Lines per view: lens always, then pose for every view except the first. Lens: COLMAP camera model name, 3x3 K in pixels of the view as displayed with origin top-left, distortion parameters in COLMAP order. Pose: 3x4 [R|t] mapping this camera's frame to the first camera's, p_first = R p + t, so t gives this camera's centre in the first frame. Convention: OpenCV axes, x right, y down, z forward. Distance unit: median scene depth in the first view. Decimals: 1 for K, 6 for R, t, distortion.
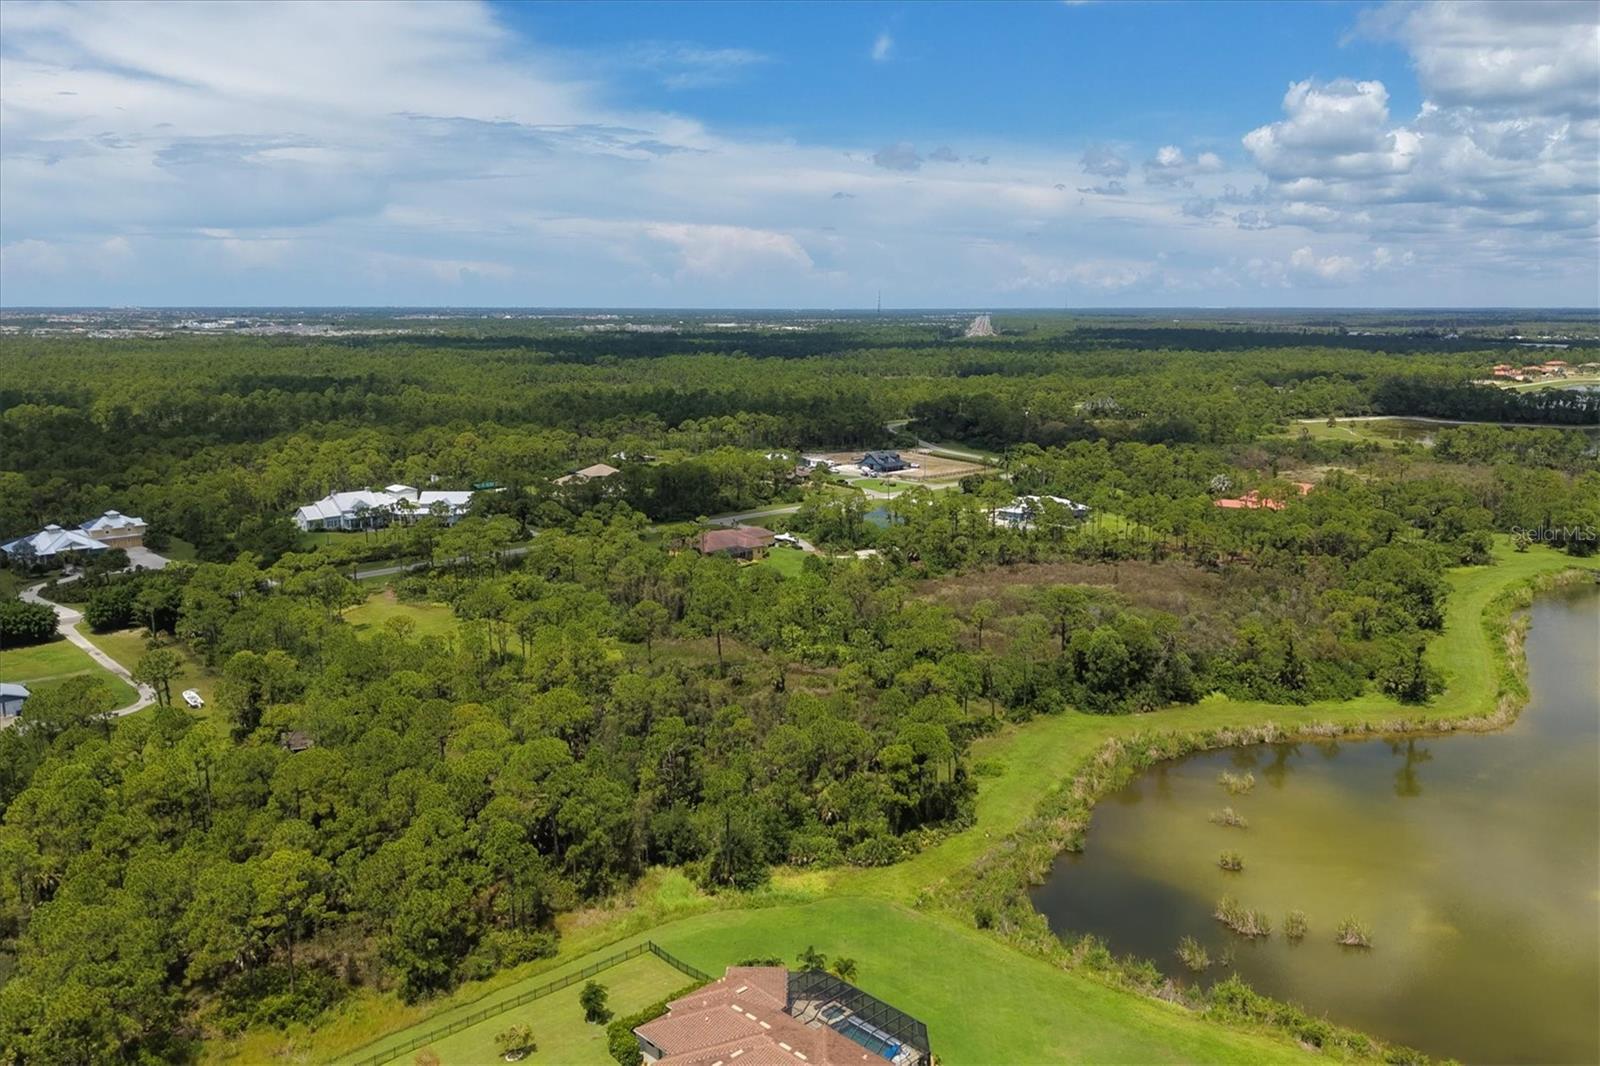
lens RADIAL K [[1262.0, 0, 796.2], [0, 1262.0, 542.5], [0, 0, 1]] dist [0.025514, -0.027544]
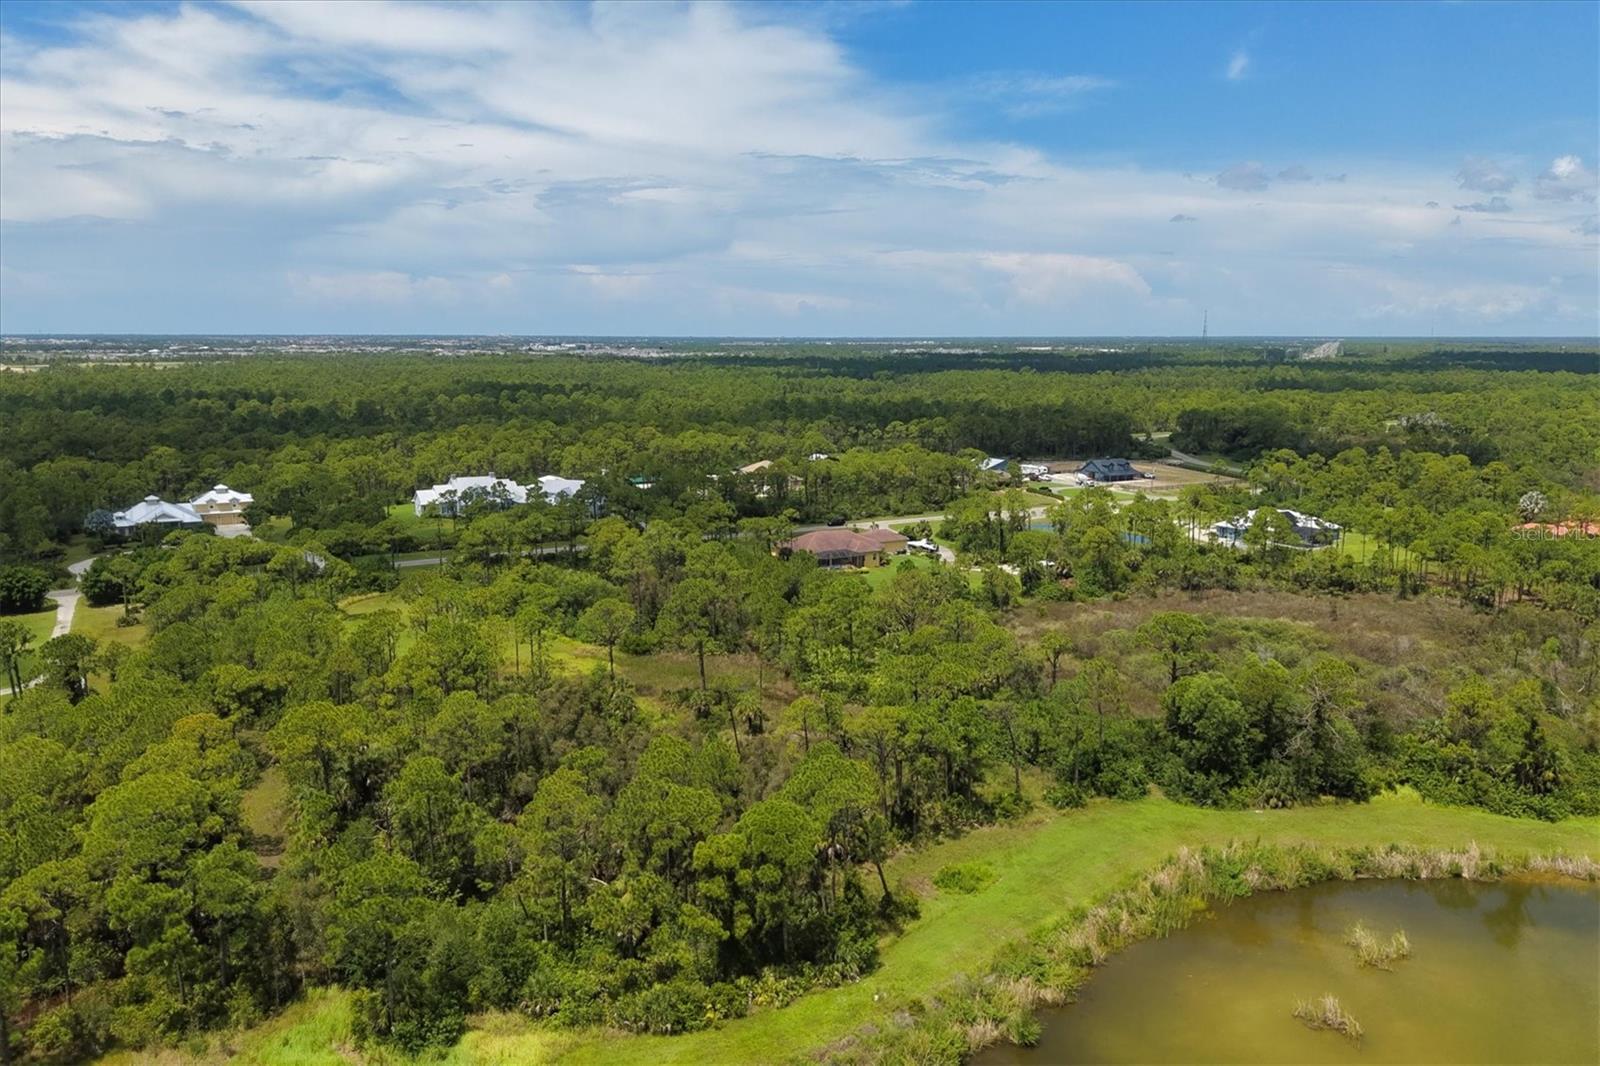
lens RADIAL K [[1262.0, 0, 798.0], [0, 1262.0, 540.9], [0, 0, 1]] dist [0.025514, -0.027544]
pose [[0.967580, 0.042565, -0.248953, 0.081828], [-0.048568, 0.998657, -0.018020, 0.008791], [0.247852, 0.029527, 0.968348, 0.128481]]
